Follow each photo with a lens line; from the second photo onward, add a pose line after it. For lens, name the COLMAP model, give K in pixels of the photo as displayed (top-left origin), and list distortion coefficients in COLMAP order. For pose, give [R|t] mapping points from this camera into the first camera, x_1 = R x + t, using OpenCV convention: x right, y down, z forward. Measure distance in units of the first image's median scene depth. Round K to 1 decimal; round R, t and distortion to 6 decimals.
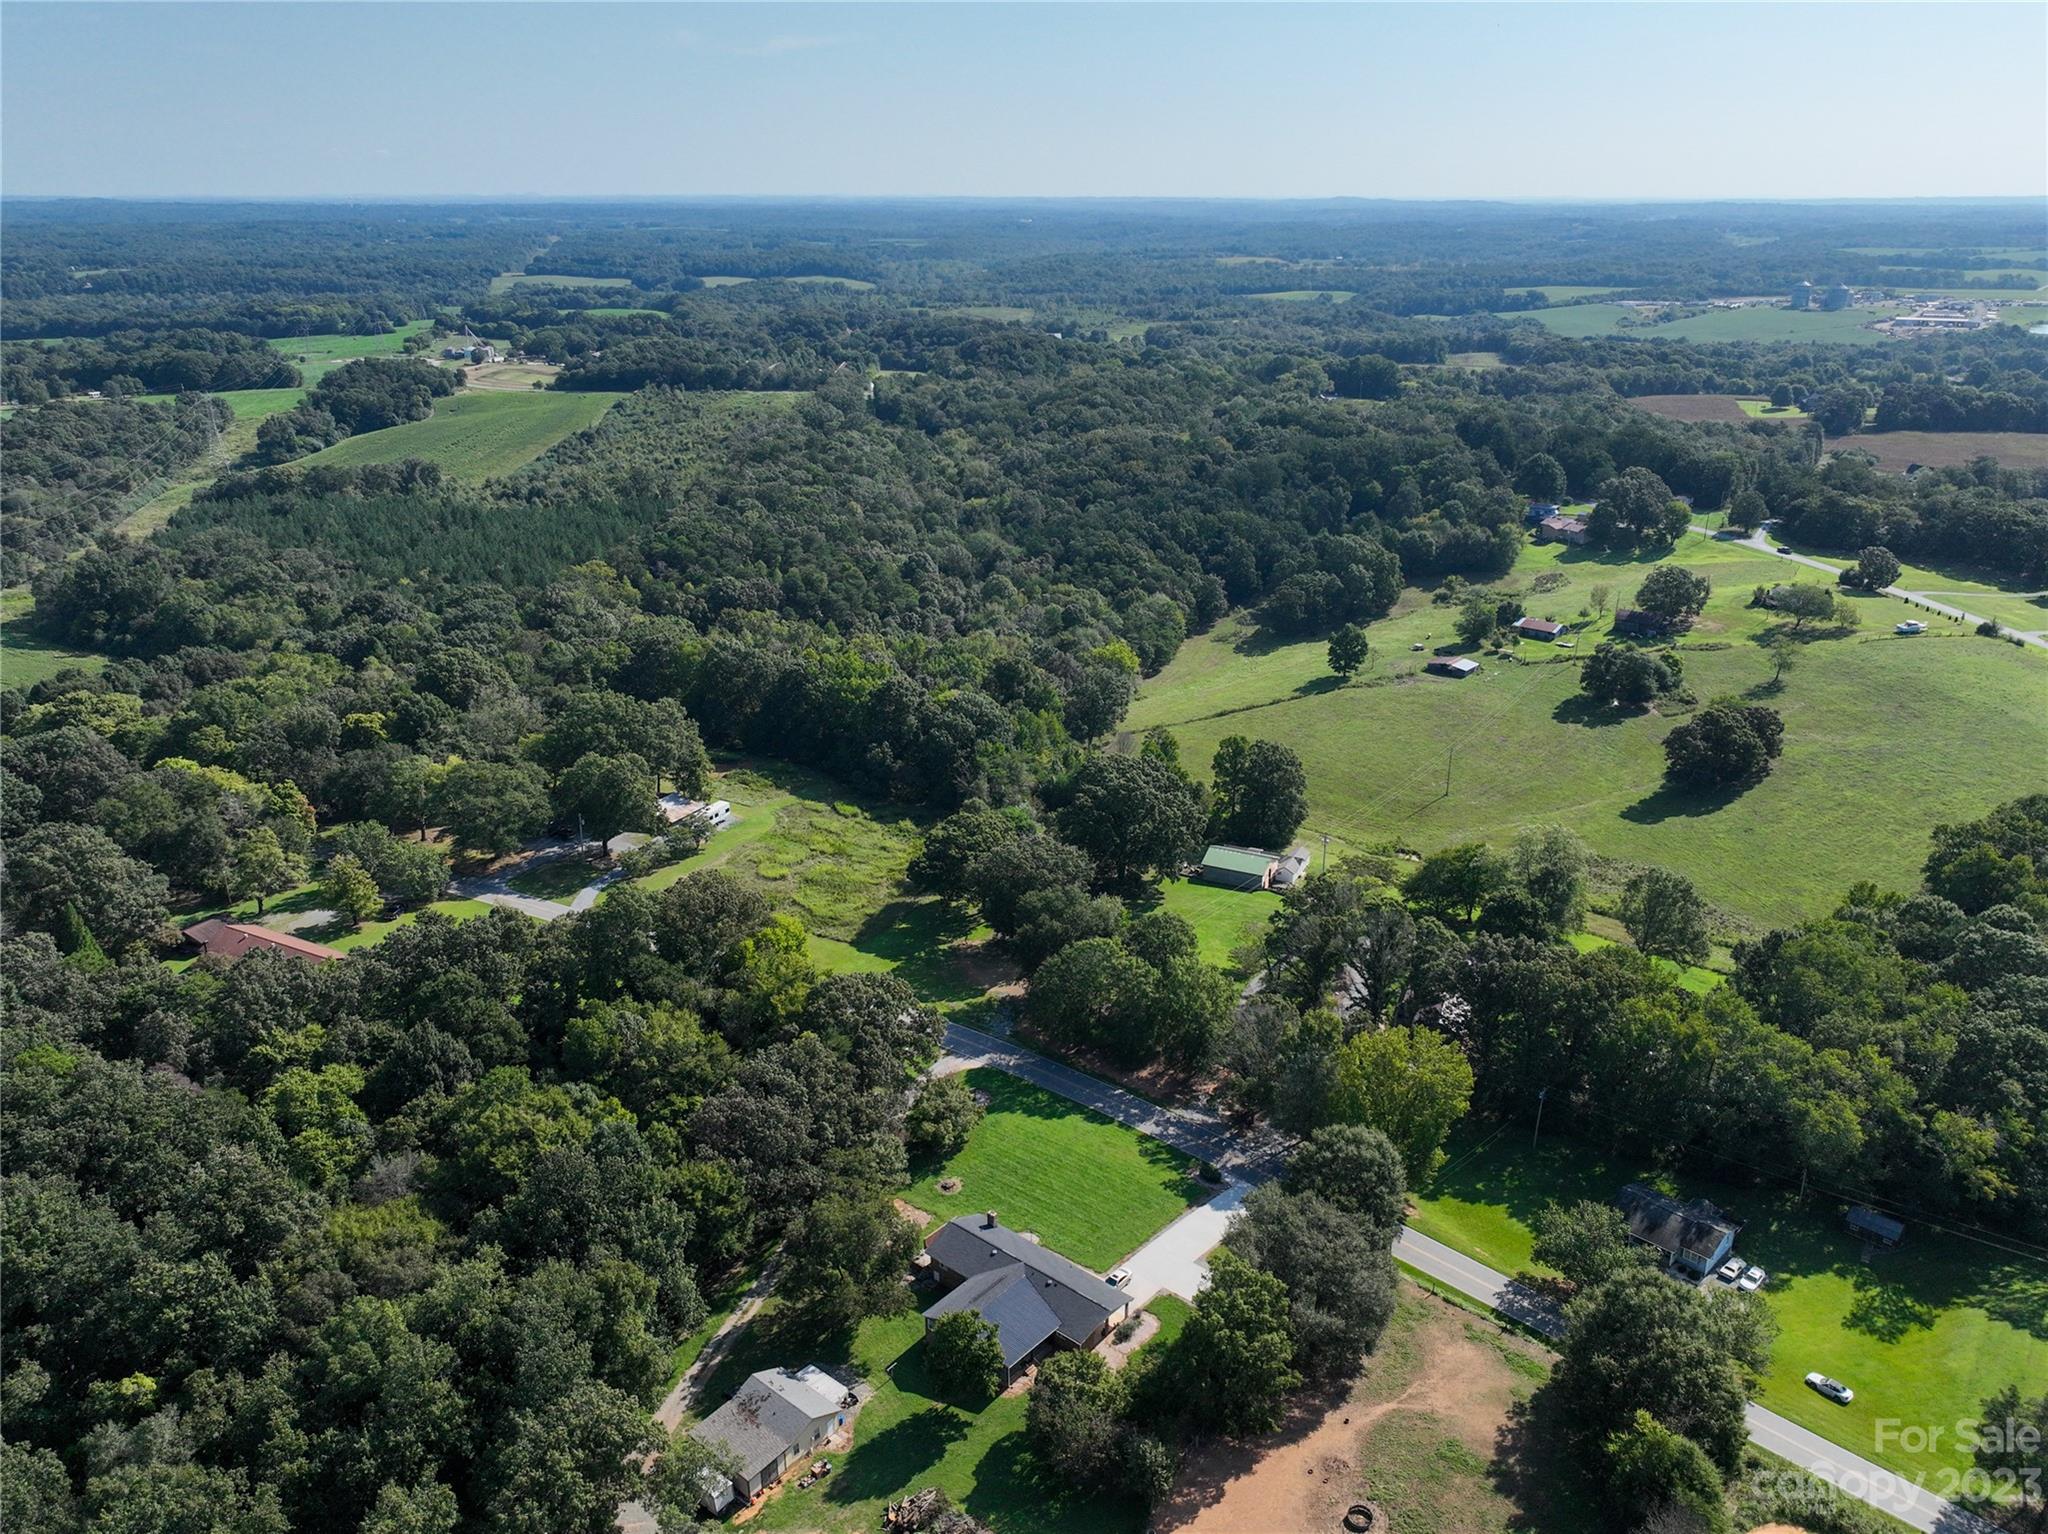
lens RADIAL K [[1550.7, 0, 1048.7], [0, 1550.7, 772.6], [0, 0, 1]] dist [0.001501, 0.013461]
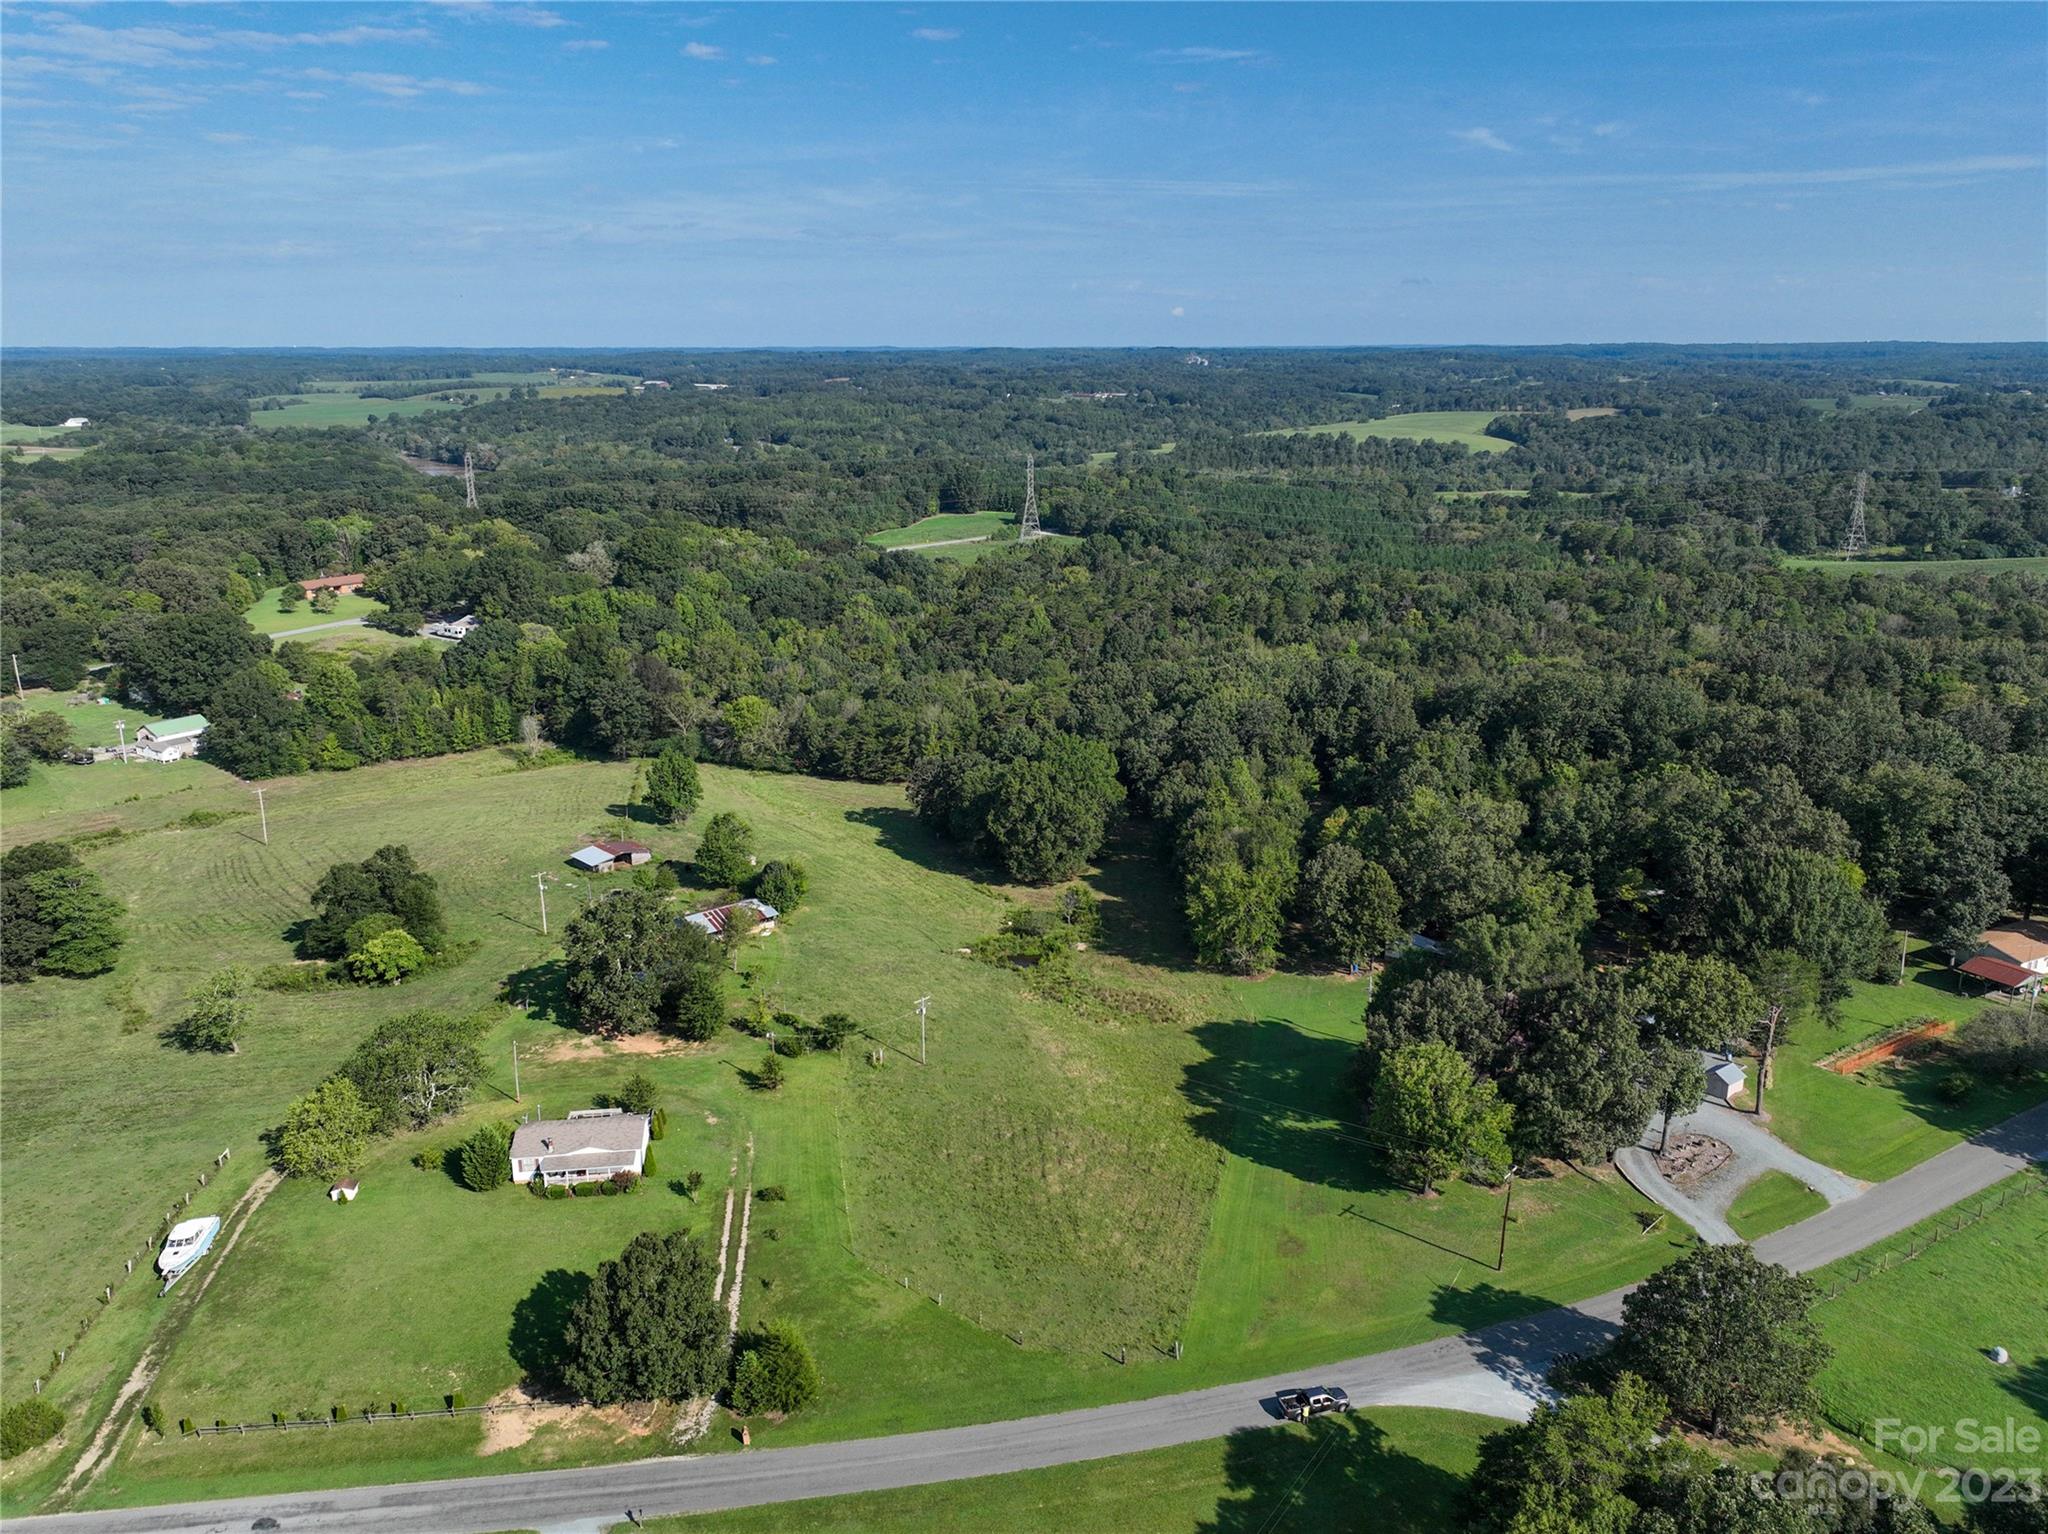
lens RADIAL K [[1550.7, 0, 1035.3], [0, 1550.7, 764.1], [0, 0, 1]] dist [0.001501, 0.013461]
pose [[-0.128912, 0.261810, -0.956471, 0.221555], [-0.348335, 0.891101, 0.290865, -0.091955], [0.928463, 0.370668, -0.023676, 0.307729]]
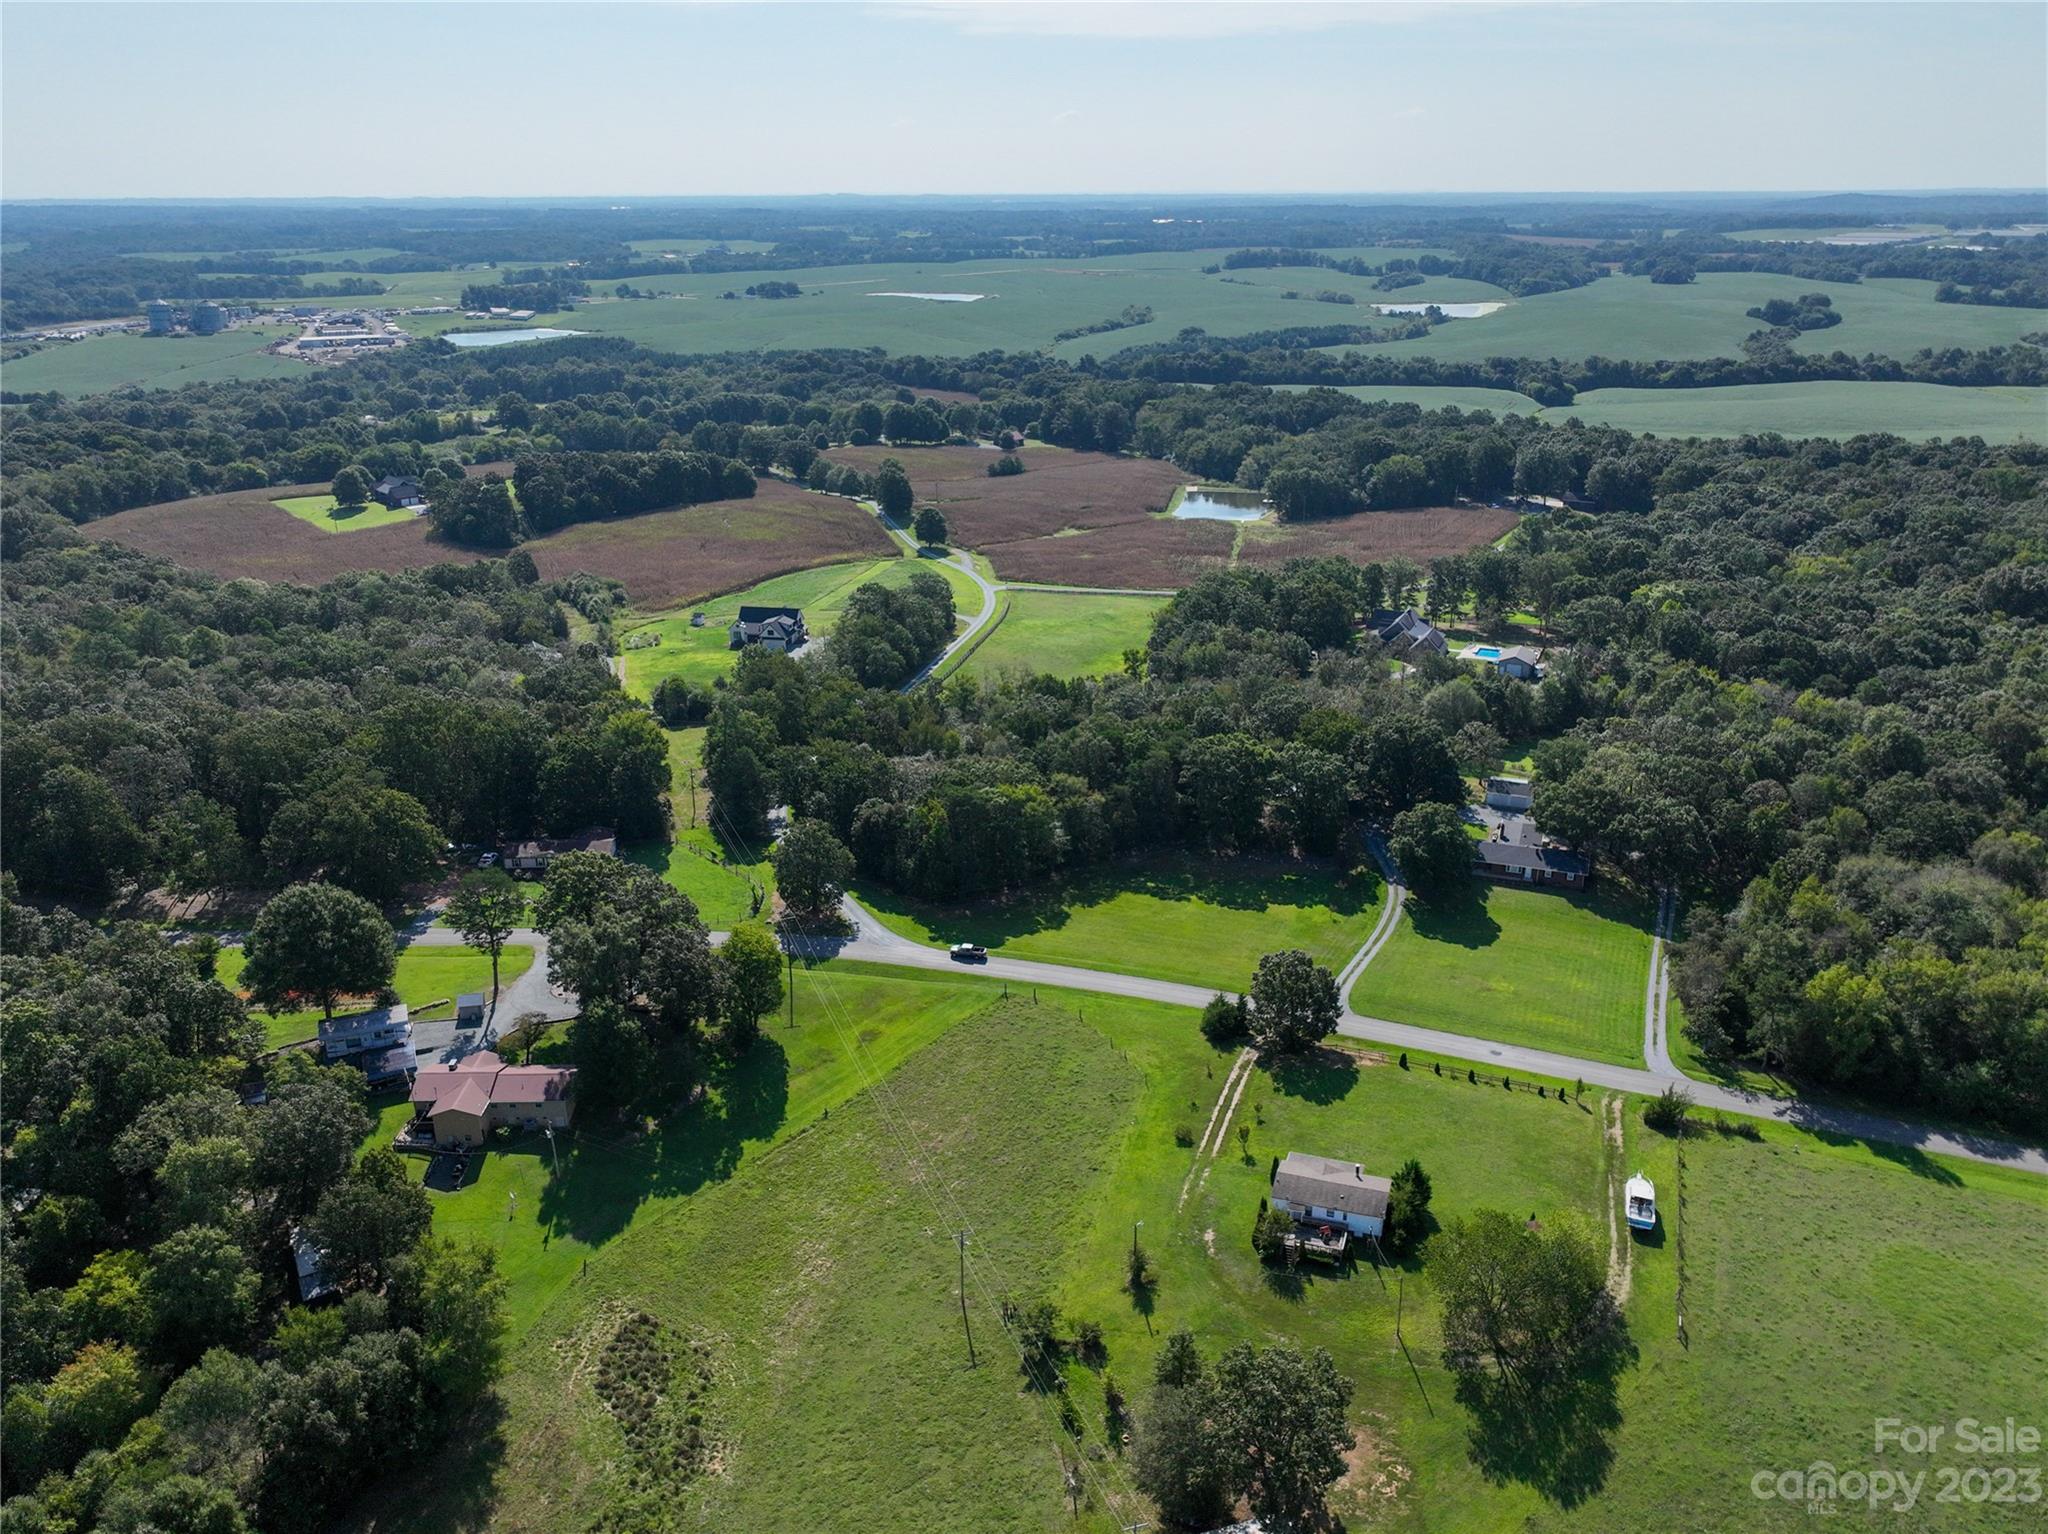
lens RADIAL K [[1550.7, 0, 1038.3], [0, 1550.7, 791.0], [0, 0, 1]] dist [0.001501, 0.013461]
pose [[0.550041, -0.306680, 0.776790, 0.051246], [0.298877, 0.940816, 0.159805, -0.082952], [-0.779825, 0.144266, 0.609147, 0.233453]]
